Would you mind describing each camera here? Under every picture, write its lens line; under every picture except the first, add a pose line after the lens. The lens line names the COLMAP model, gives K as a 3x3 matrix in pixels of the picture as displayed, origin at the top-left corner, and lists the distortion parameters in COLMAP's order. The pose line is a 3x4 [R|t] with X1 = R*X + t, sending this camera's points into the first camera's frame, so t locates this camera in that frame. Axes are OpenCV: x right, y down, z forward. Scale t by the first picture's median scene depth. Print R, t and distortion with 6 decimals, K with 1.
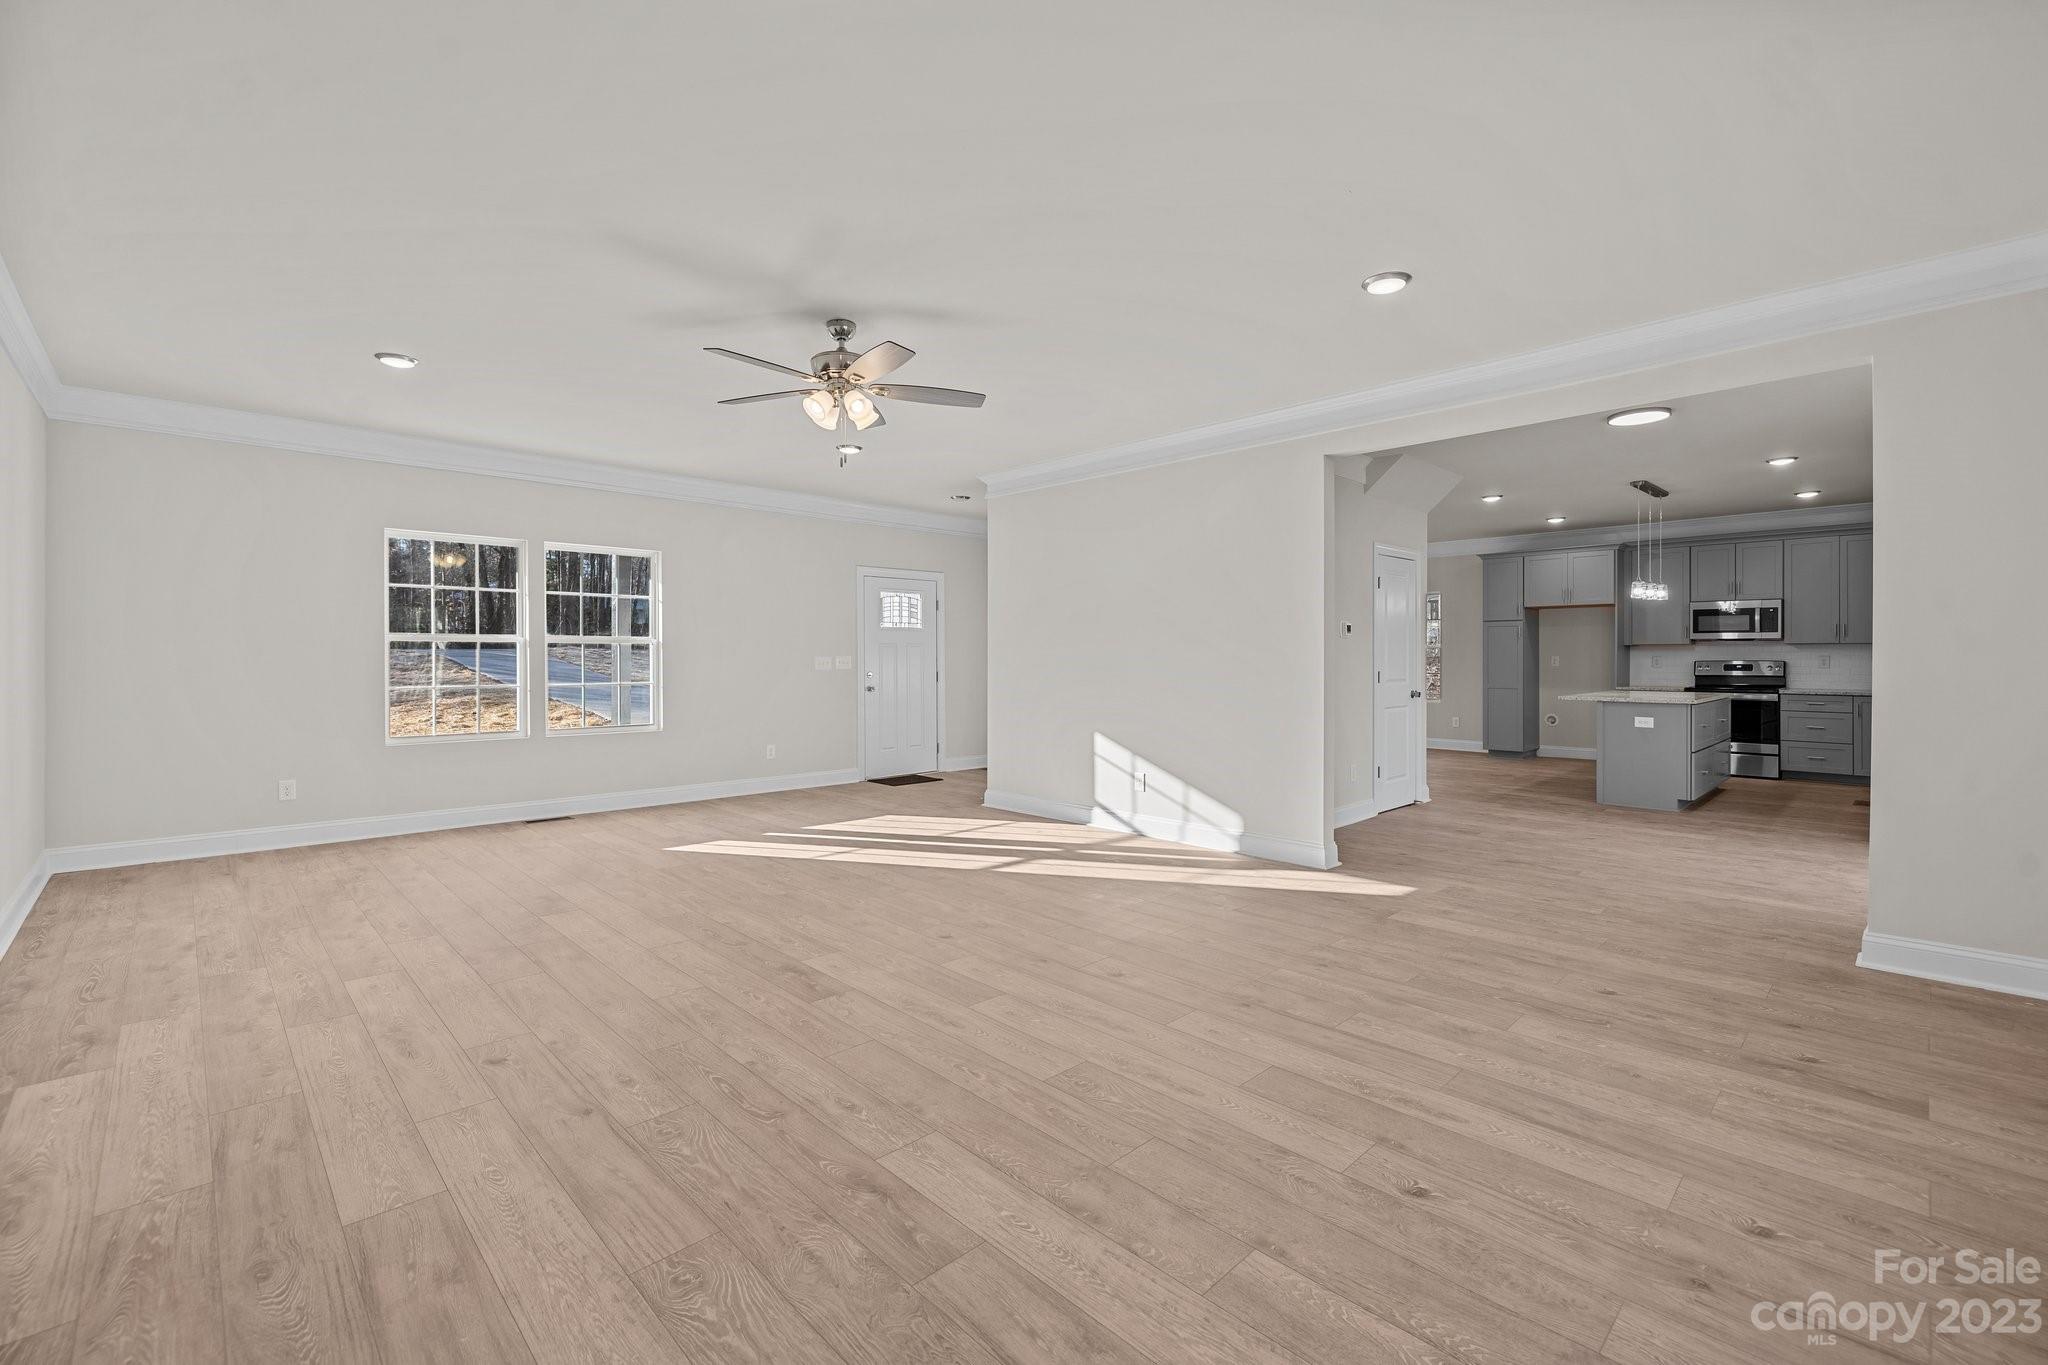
lens RADIAL K [[866.1, 0, 1027.0], [0, 866.1, 655.1], [0, 0, 1]] dist [-0.001138, -0.000362]
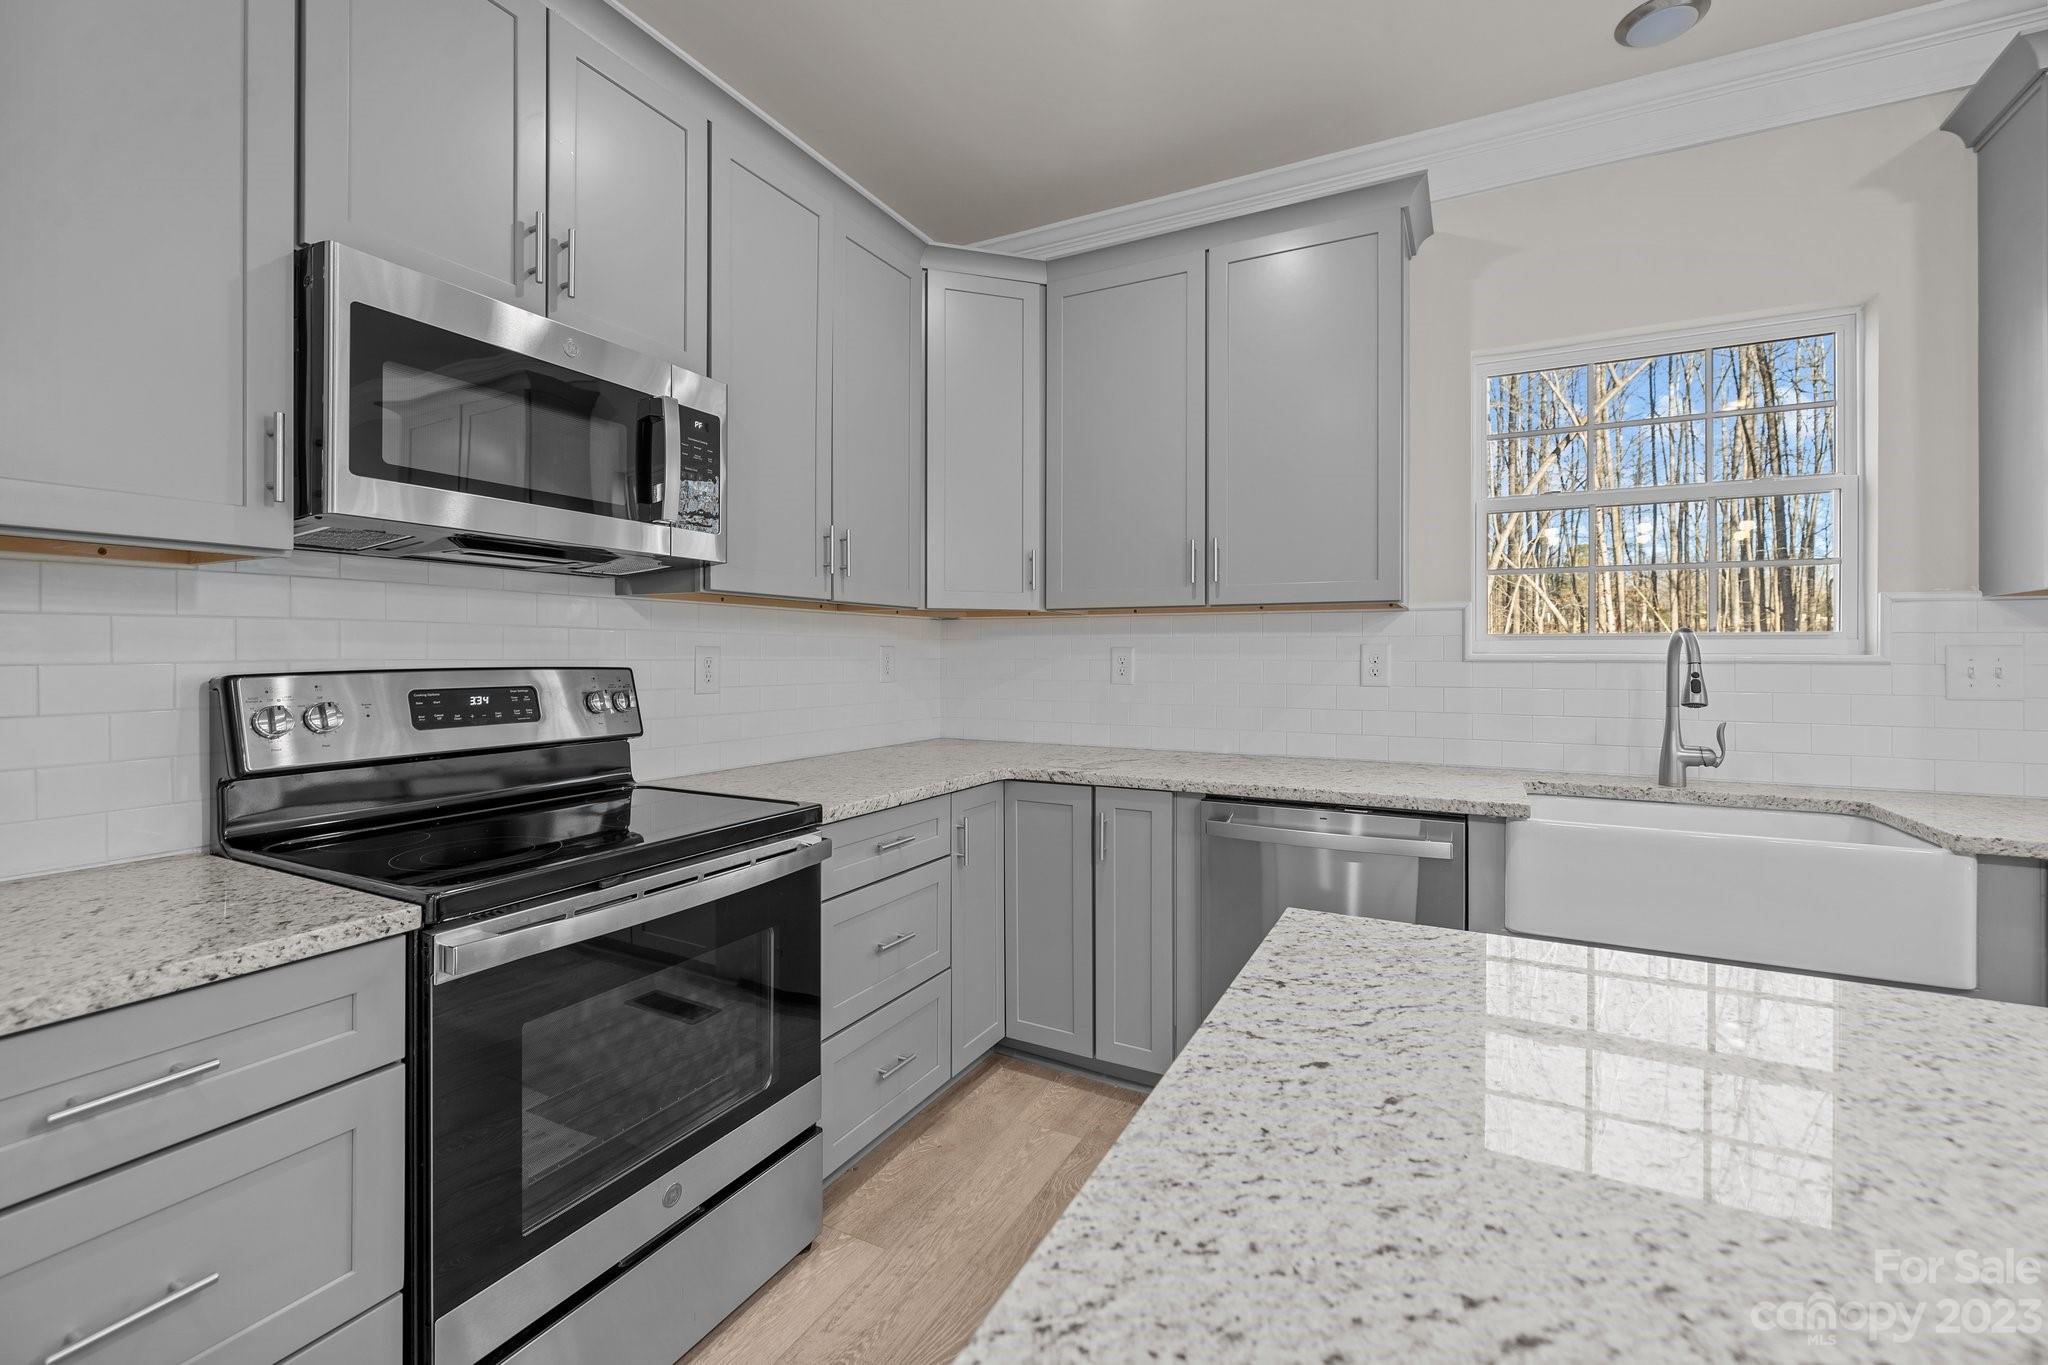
lens RADIAL K [[866.1, 0, 1027.0], [0, 866.1, 655.1], [0, 0, 1]] dist [-0.001138, -0.000362]
pose [[-0.319210, -0.002816, 0.947680, 0.635341], [-0.003925, 0.999991, 0.001649, 0.002837], [-0.947676, -0.003193, -0.319218, 0.988648]]
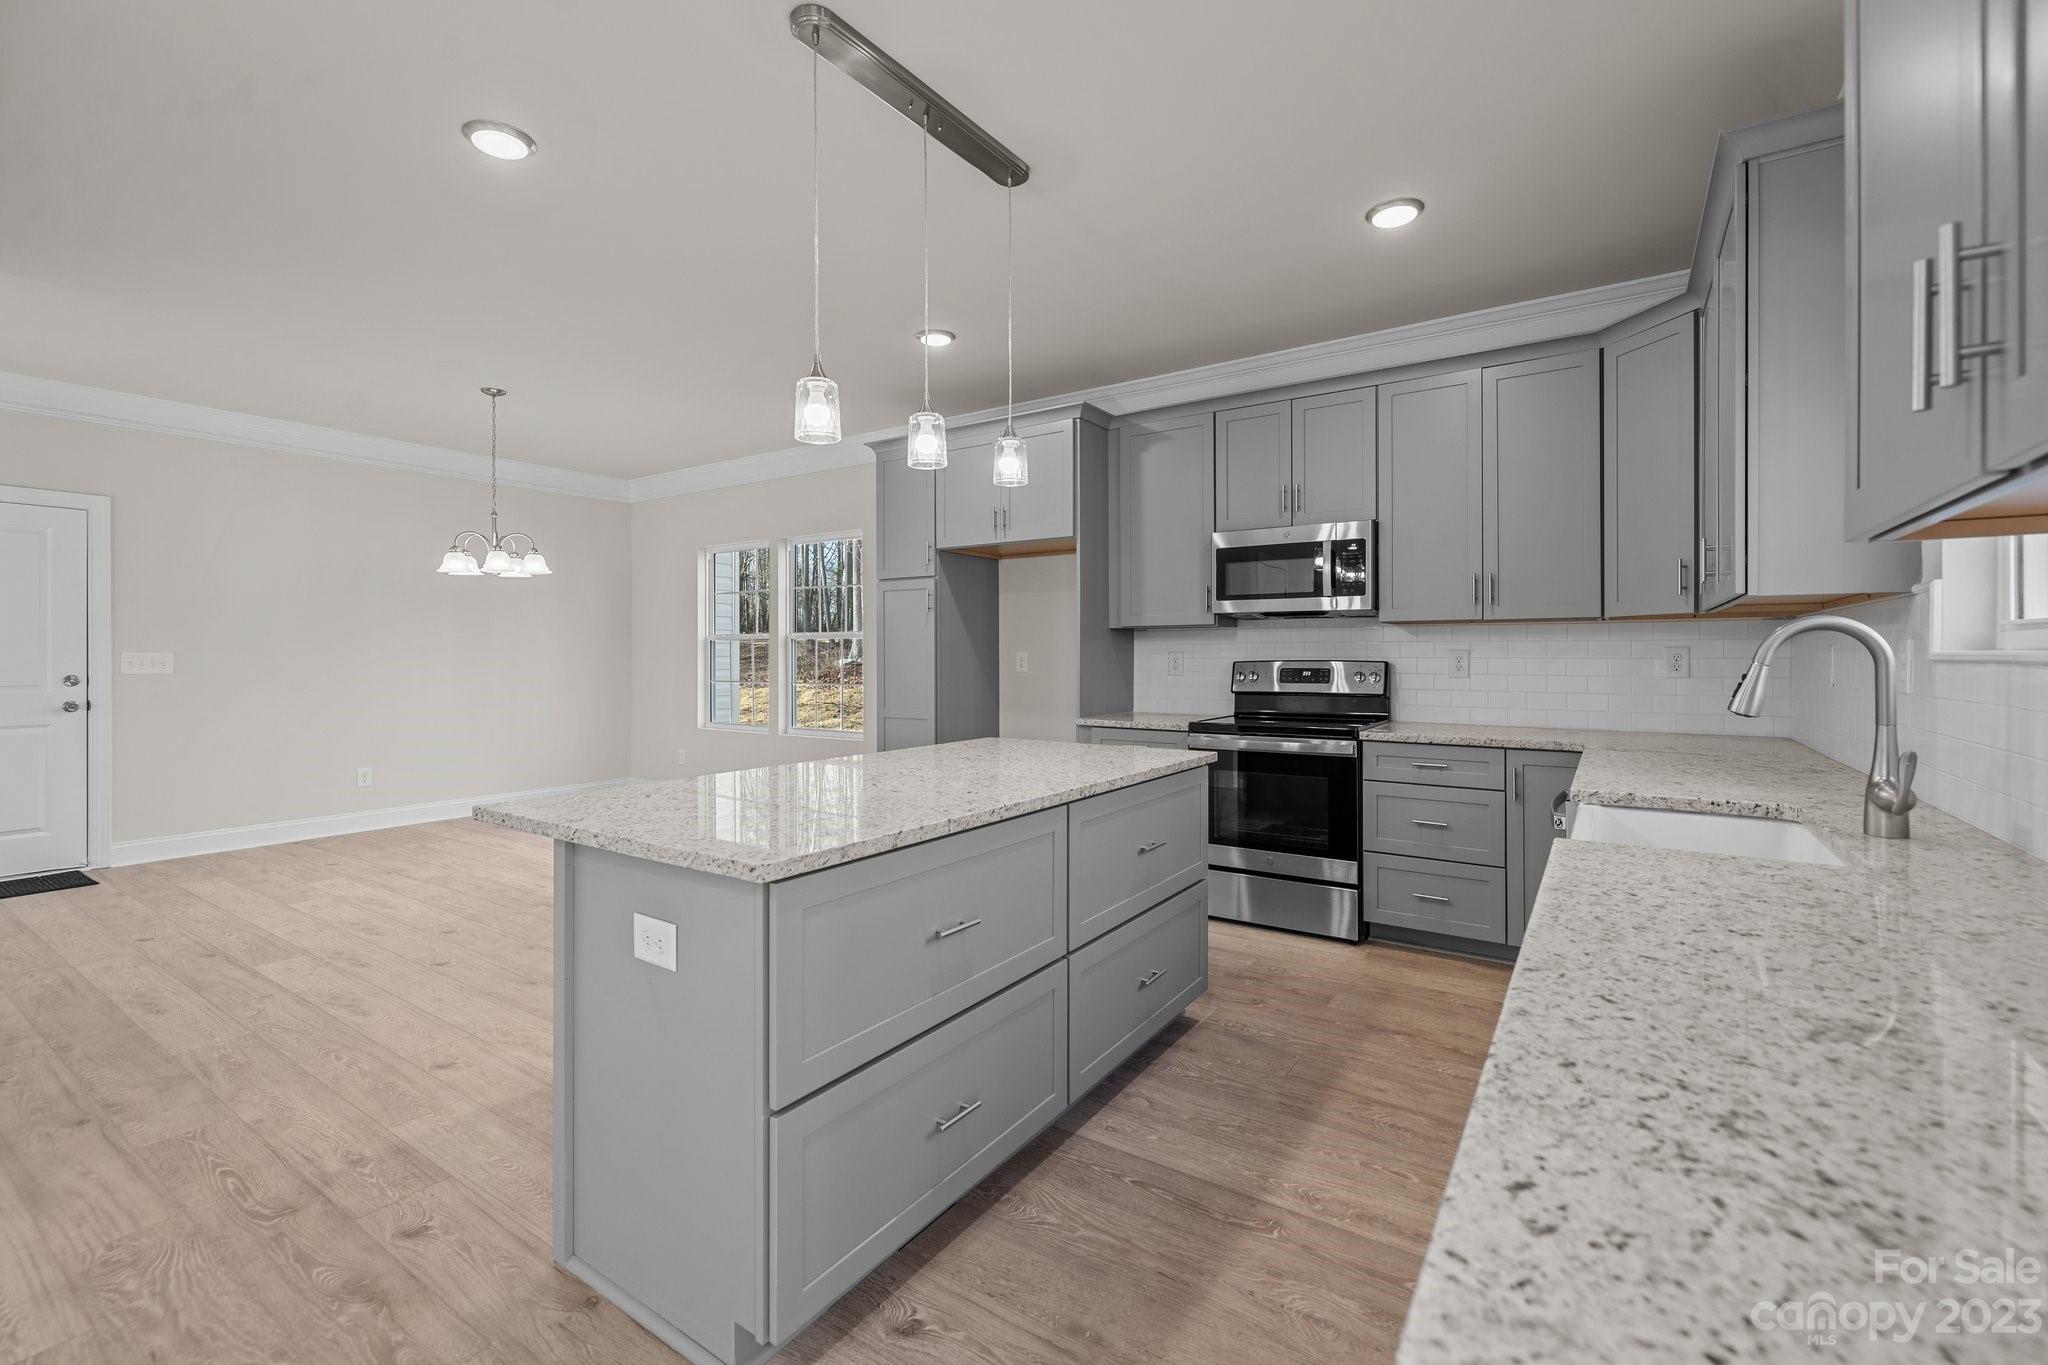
lens RADIAL K [[866.1, 0, 1027.0], [0, 866.1, 655.1], [0, 0, 1]] dist [-0.001138, -0.000362]
pose [[0.977707, -0.002370, 0.209961, 0.603991], [0.002368, 0.999997, 0.000262, 0.002986], [-0.209962, 0.000241, 0.977710, 0.603244]]
